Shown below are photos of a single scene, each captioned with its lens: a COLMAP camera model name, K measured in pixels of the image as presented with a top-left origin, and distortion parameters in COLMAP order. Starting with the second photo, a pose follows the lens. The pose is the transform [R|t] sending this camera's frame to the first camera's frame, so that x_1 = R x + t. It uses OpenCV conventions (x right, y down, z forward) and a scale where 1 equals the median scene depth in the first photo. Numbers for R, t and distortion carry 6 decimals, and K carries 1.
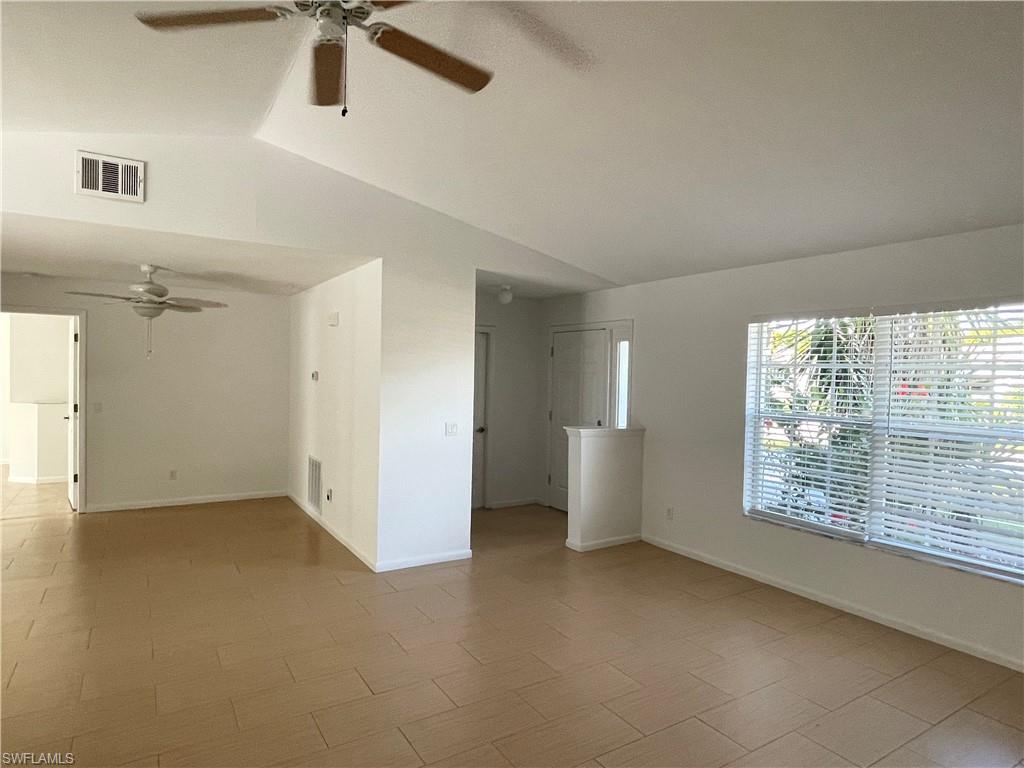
lens RADIAL K [[591.1, 0, 509.3], [0, 591.1, 385.7], [0, 0, 1]] dist [-0.004508, -0.000442]
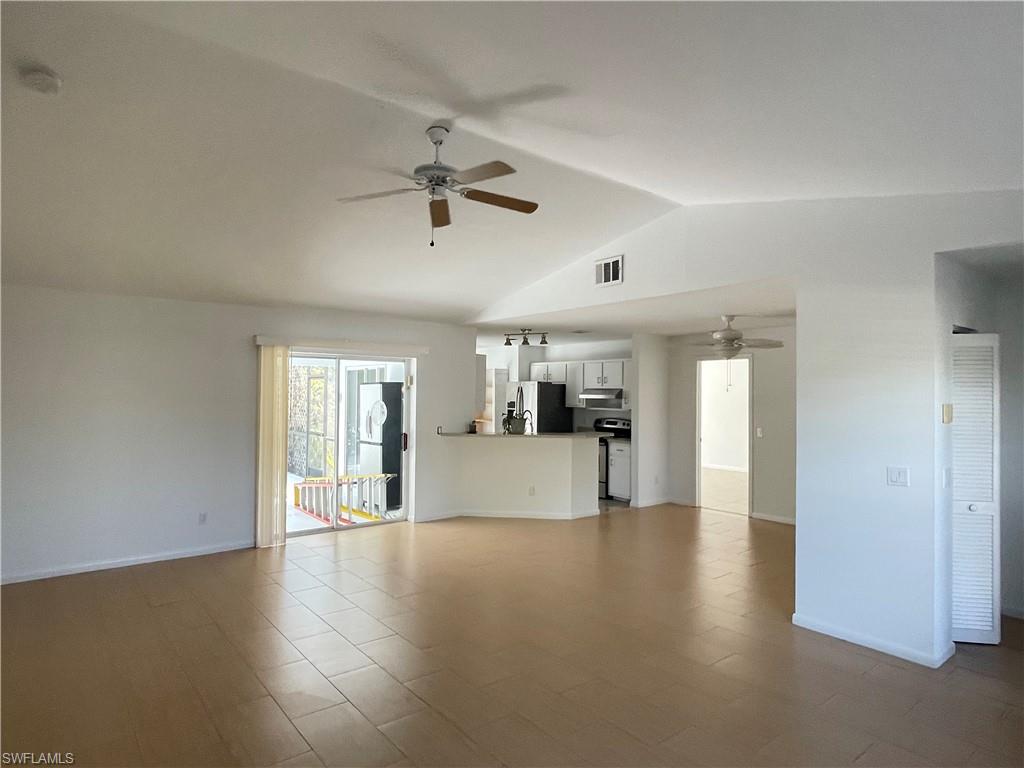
lens RADIAL K [[591.1, 0, 511.8], [0, 591.1, 386.2], [0, 0, 1]] dist [-0.004508, -0.000442]
pose [[0.118634, -0.026701, -0.992579, 0.781315], [-0.032099, 0.999013, -0.030710, -0.004195], [0.992419, 0.035504, 0.117660, 0.569597]]
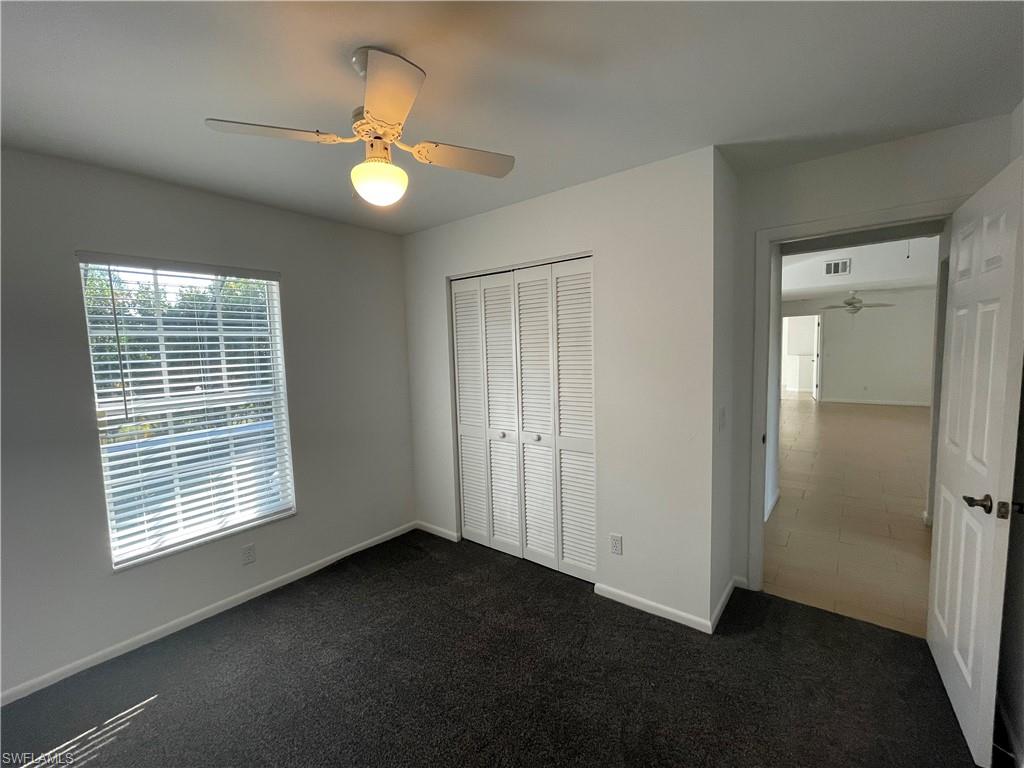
lens RADIAL K [[412.7, 0, 508.4], [0, 412.7, 386.8], [0, 0, 1]] dist [-0.004374, -0.000043]
pose [[0.304696, 0.050822, -0.951093, 0.748655], [0.019549, 0.998031, 0.059593, 0.070821], [0.952249, -0.036750, 0.303103, -1.115385]]
